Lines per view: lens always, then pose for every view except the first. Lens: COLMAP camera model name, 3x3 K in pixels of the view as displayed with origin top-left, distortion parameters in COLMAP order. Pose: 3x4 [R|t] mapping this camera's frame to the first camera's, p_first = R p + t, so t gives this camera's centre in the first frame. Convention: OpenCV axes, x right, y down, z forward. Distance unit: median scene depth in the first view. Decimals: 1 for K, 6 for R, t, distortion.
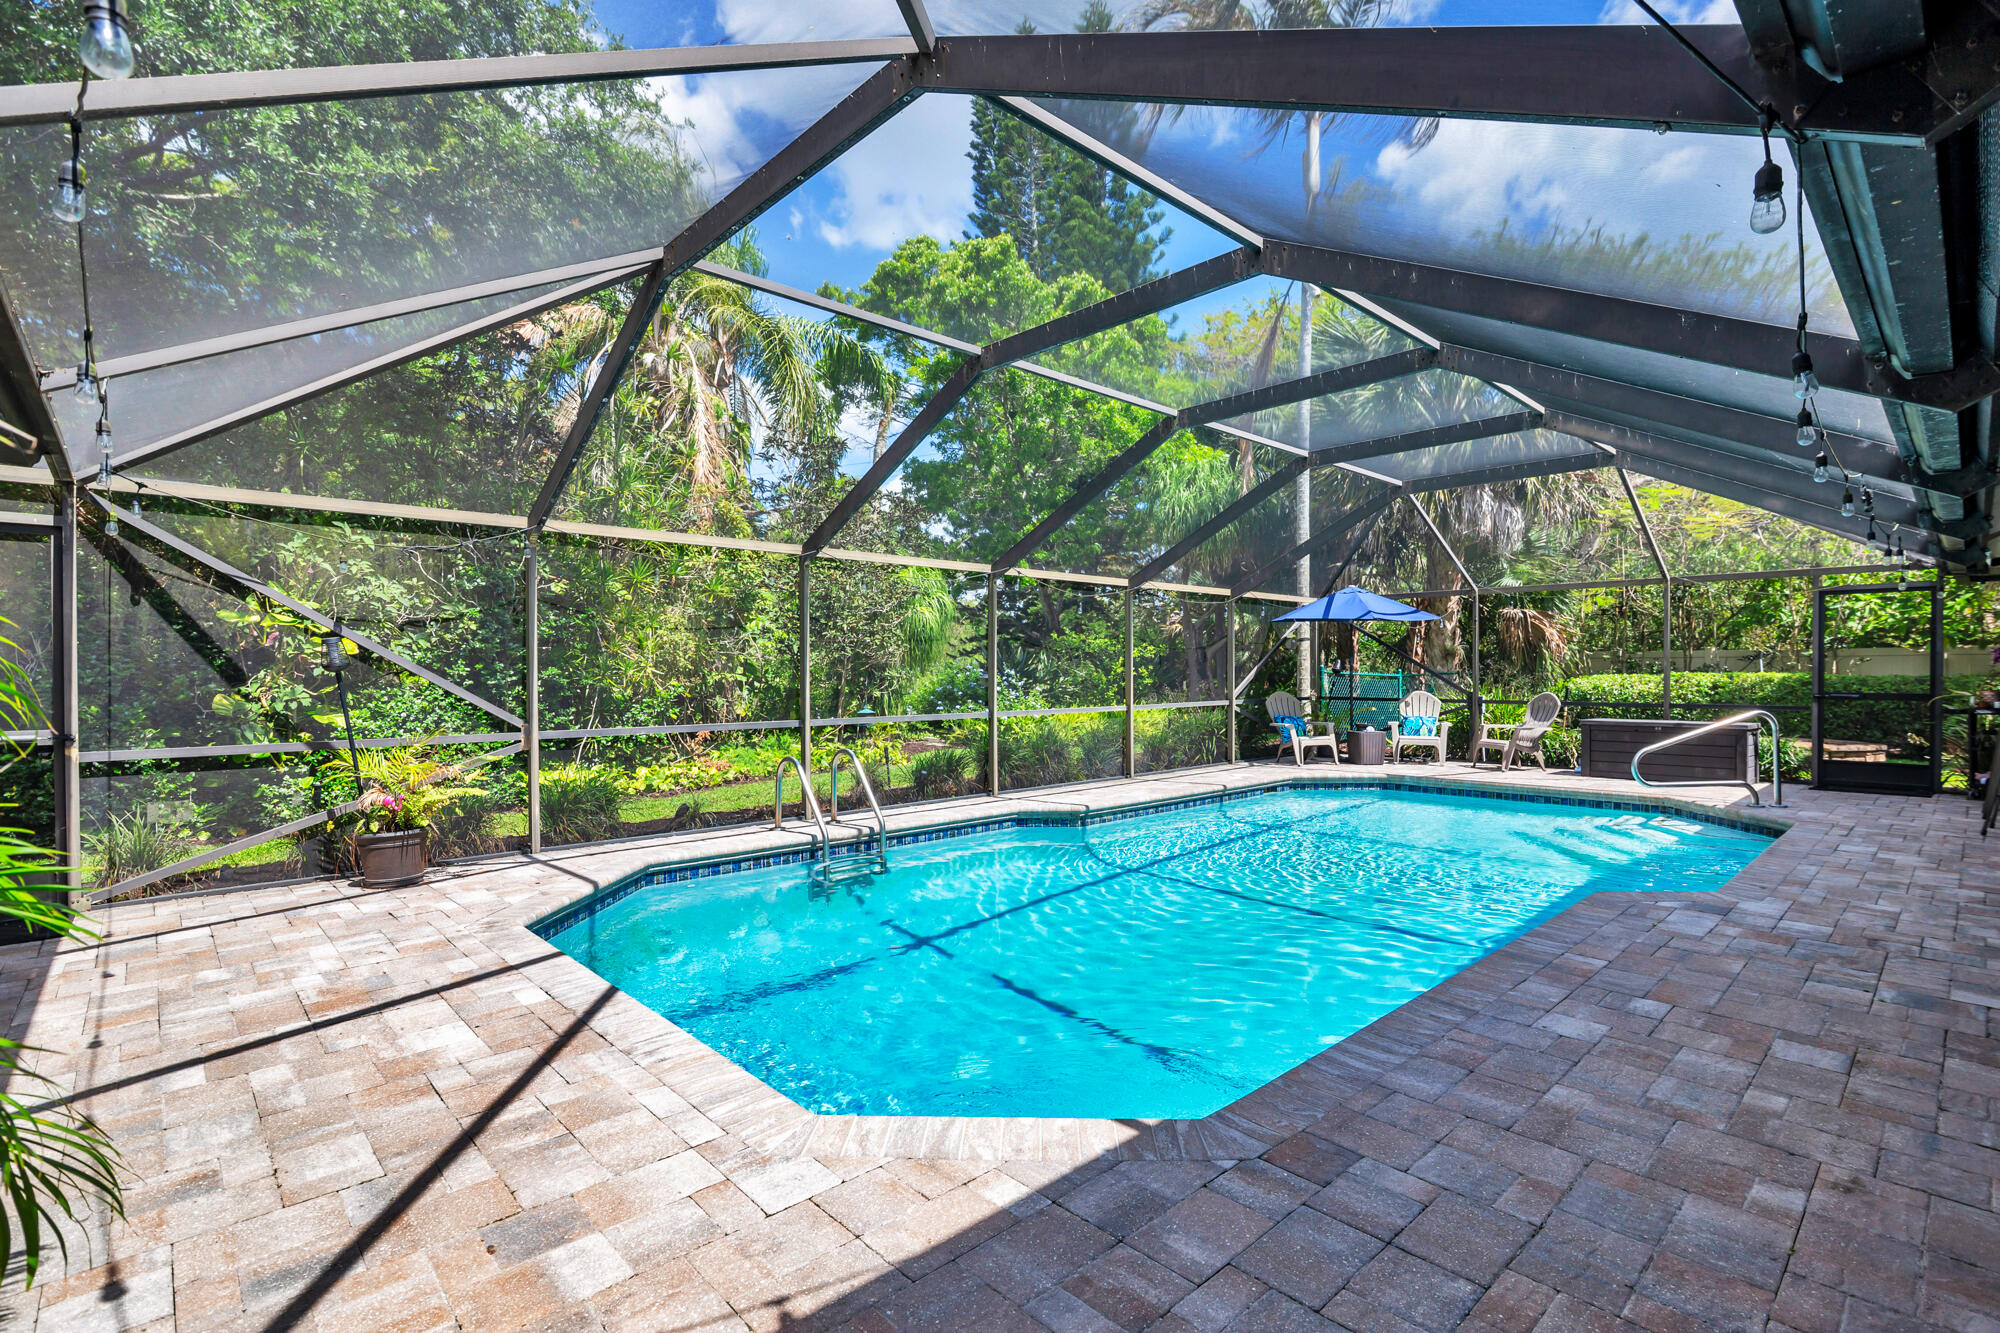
lens RADIAL K [[937.2, 0, 1000.2], [0, 937.2, 687.1], [0, 0, 1]] dist [-0.014012, 0.000702]
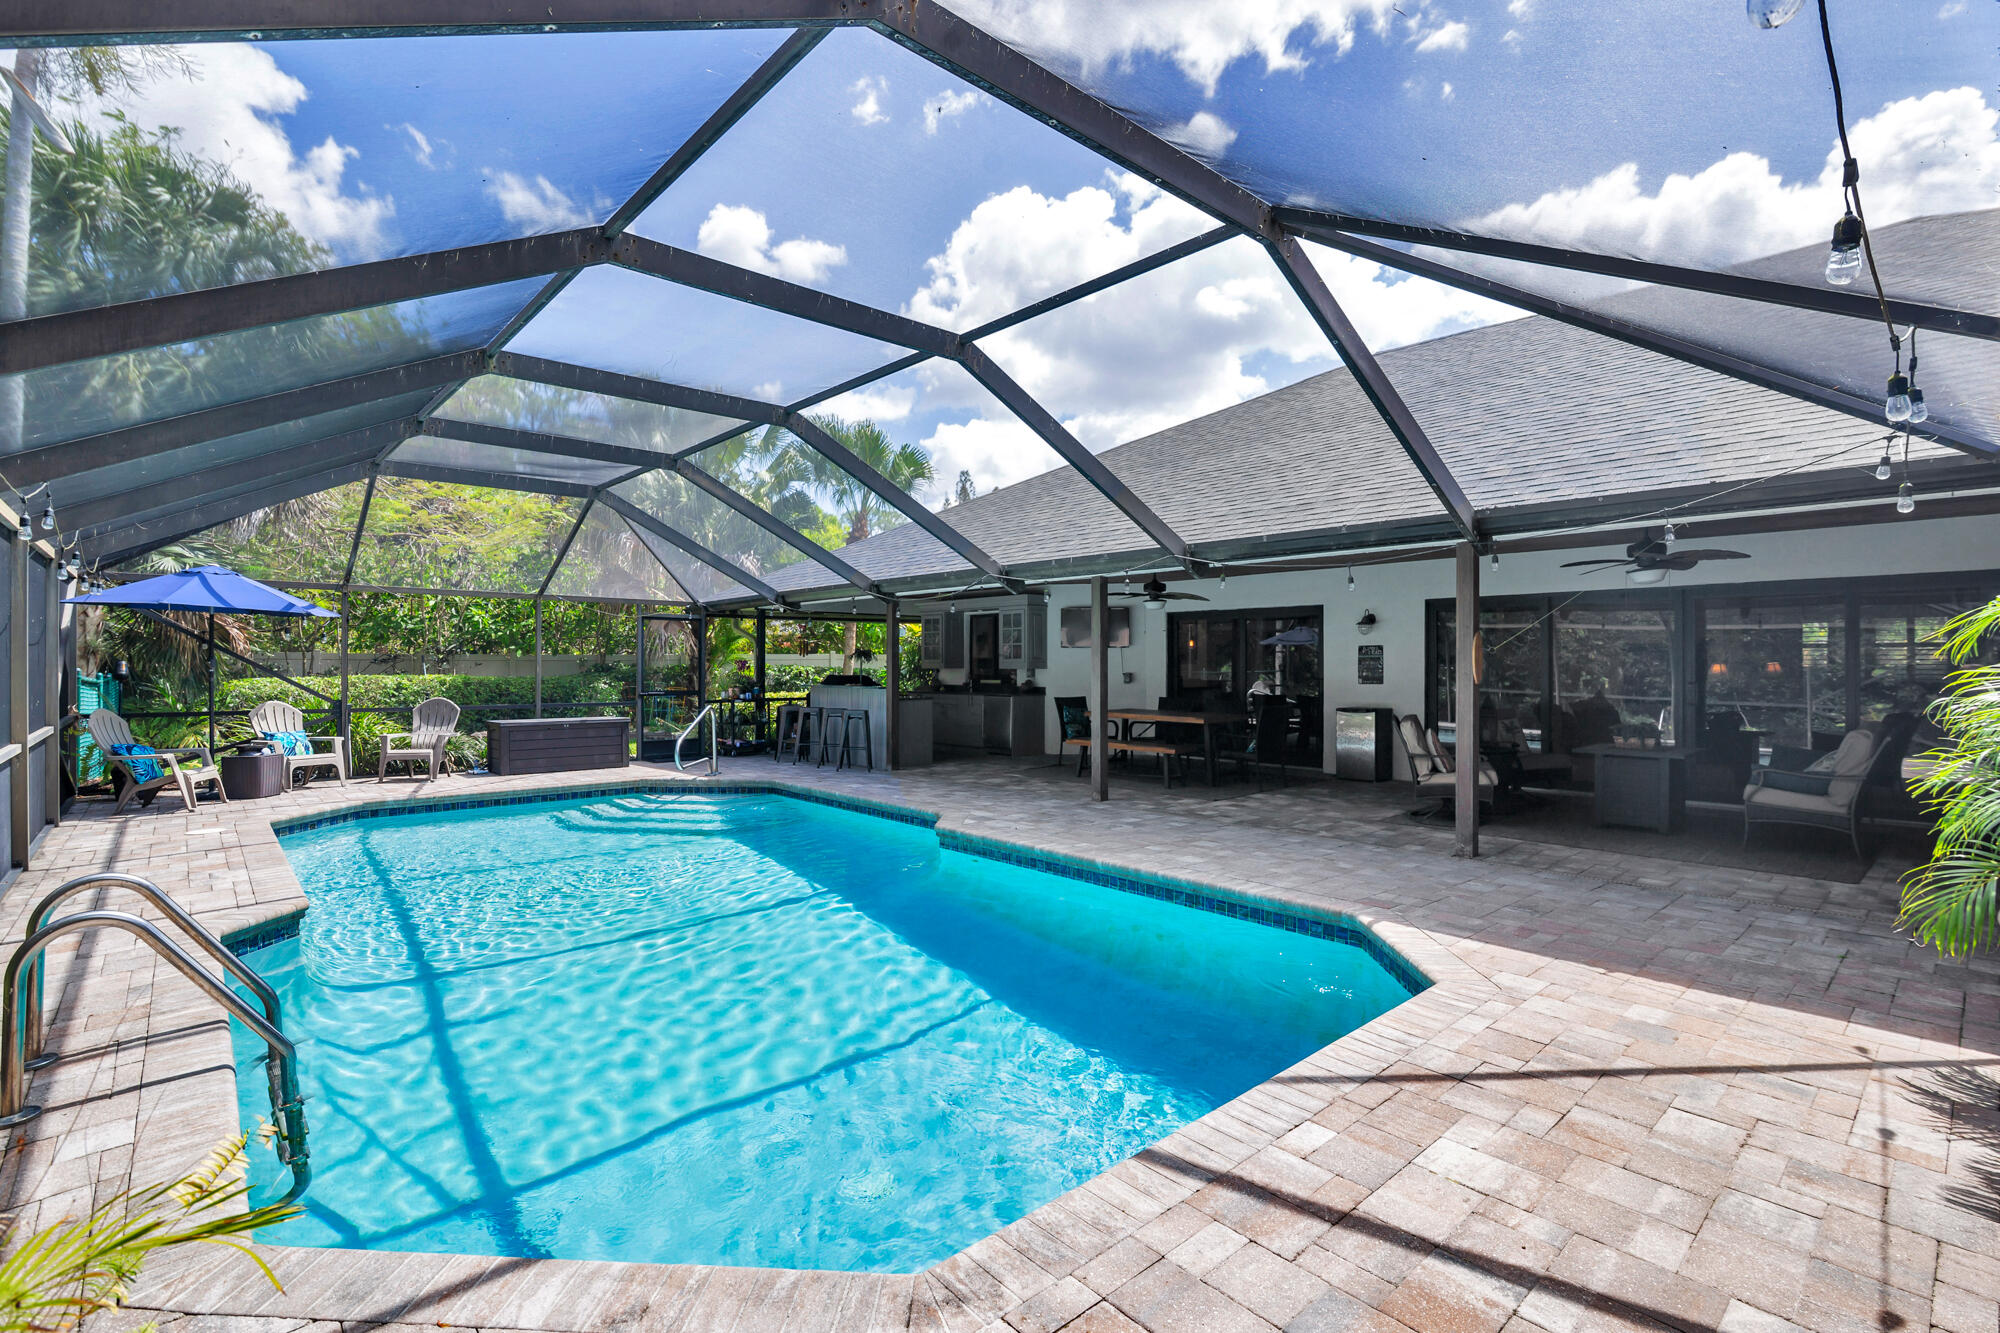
lens RADIAL K [[937.2, 0, 1000.2], [0, 937.2, 687.1], [0, 0, 1]] dist [-0.014012, 0.000702]
pose [[-0.000329, -0.019004, 0.999819, -1.228211], [0.015364, 0.999701, 0.019007, -0.046881], [-0.999882, 0.015367, -0.000037, 1.226070]]
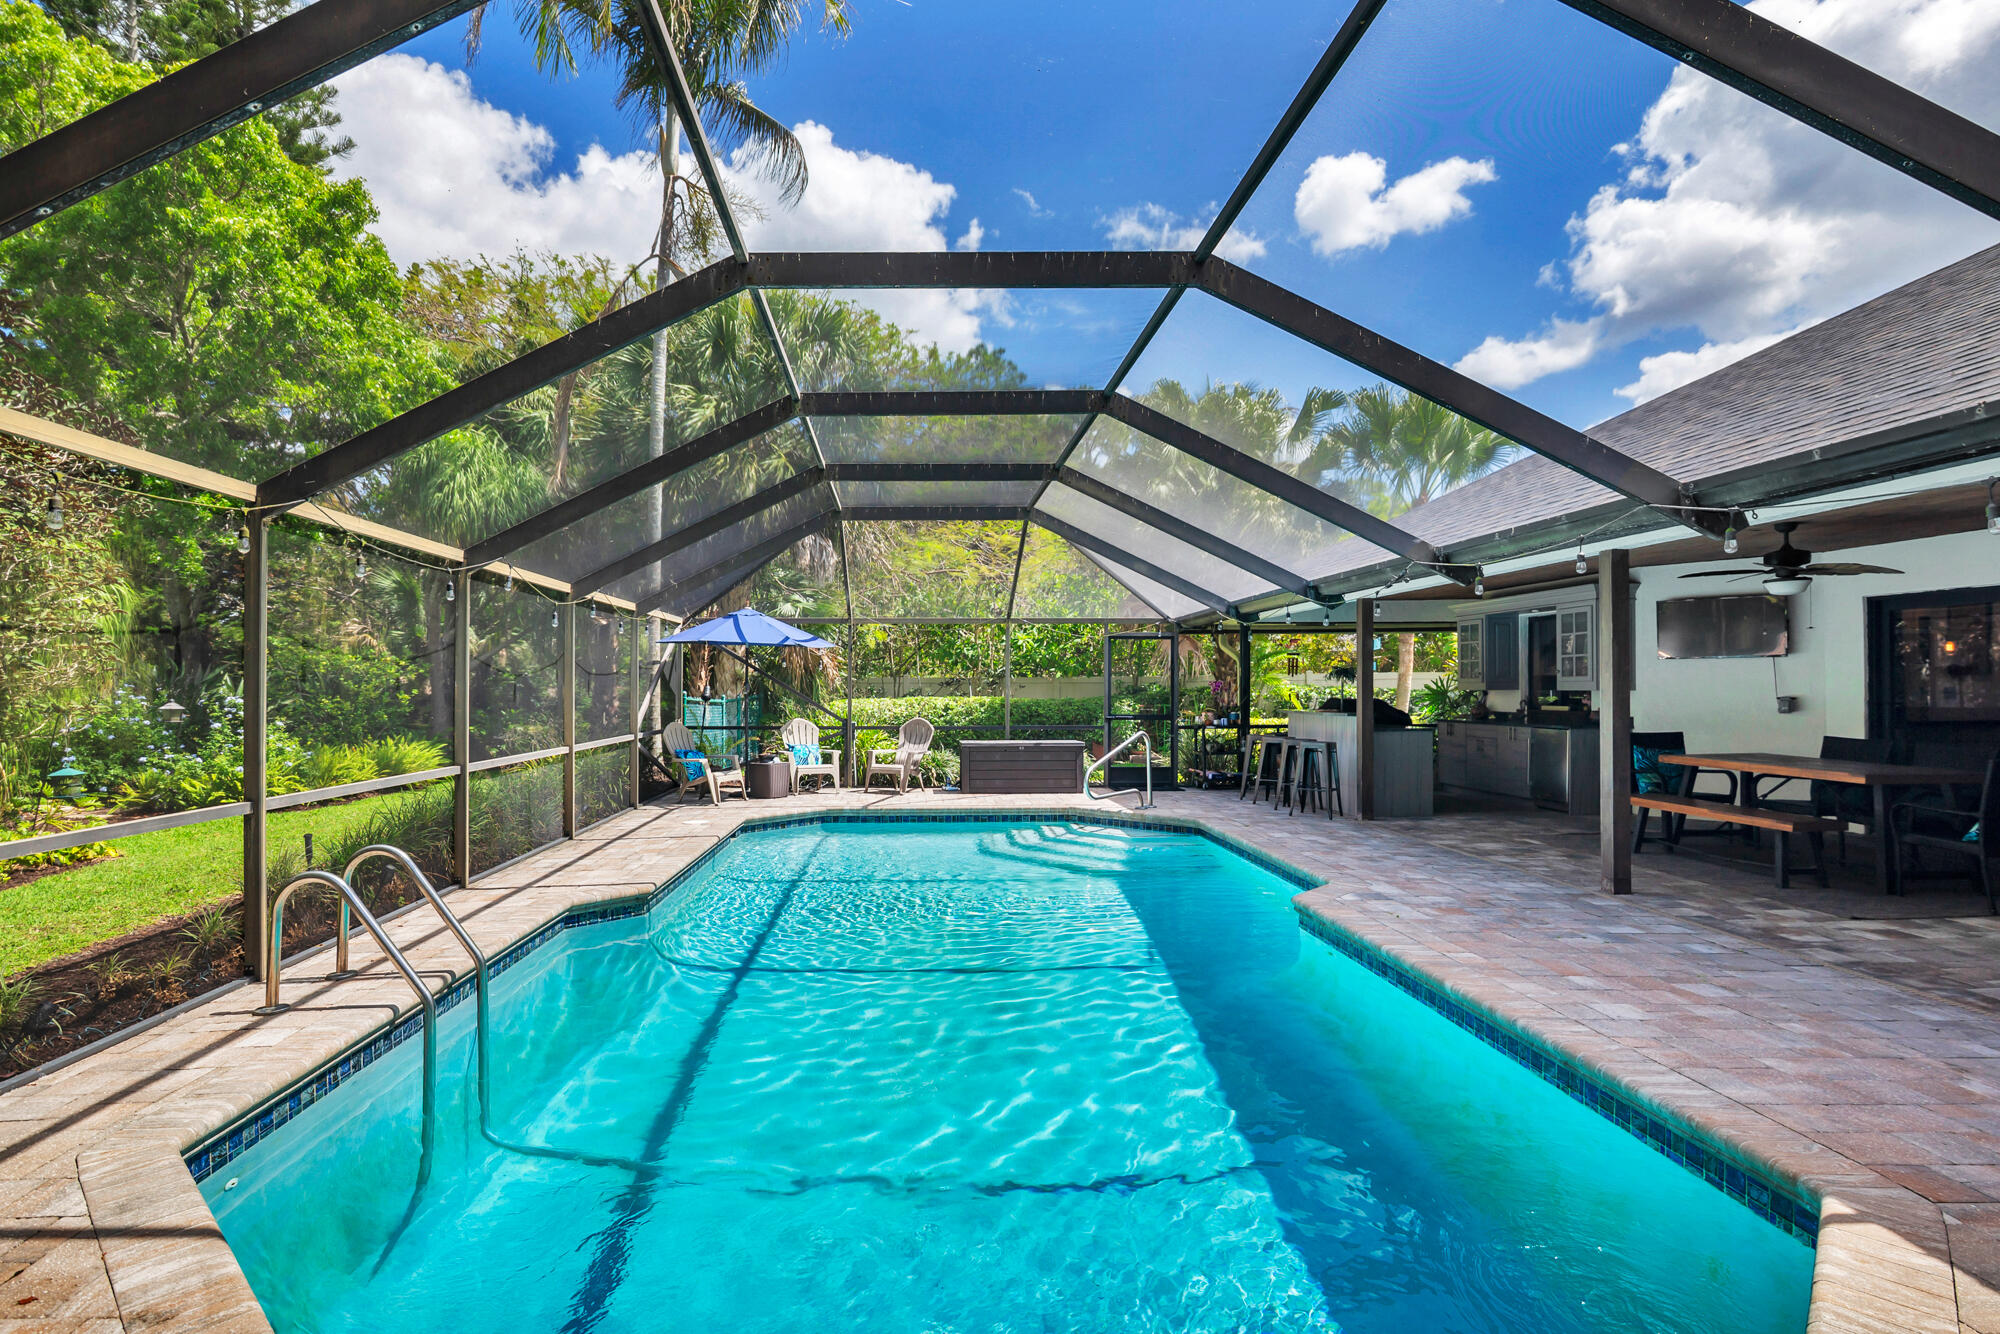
lens RADIAL K [[994.0, 0, 906.6], [0, 994.0, 707.5], [0, 0, 1]] dist [-0.017067, 0.001788]
pose [[0.674912, -0.013336, 0.737778, -0.824846], [0.013094, 0.999896, 0.006096, -0.042547], [-0.737782, 0.005547, 0.675016, 0.713267]]
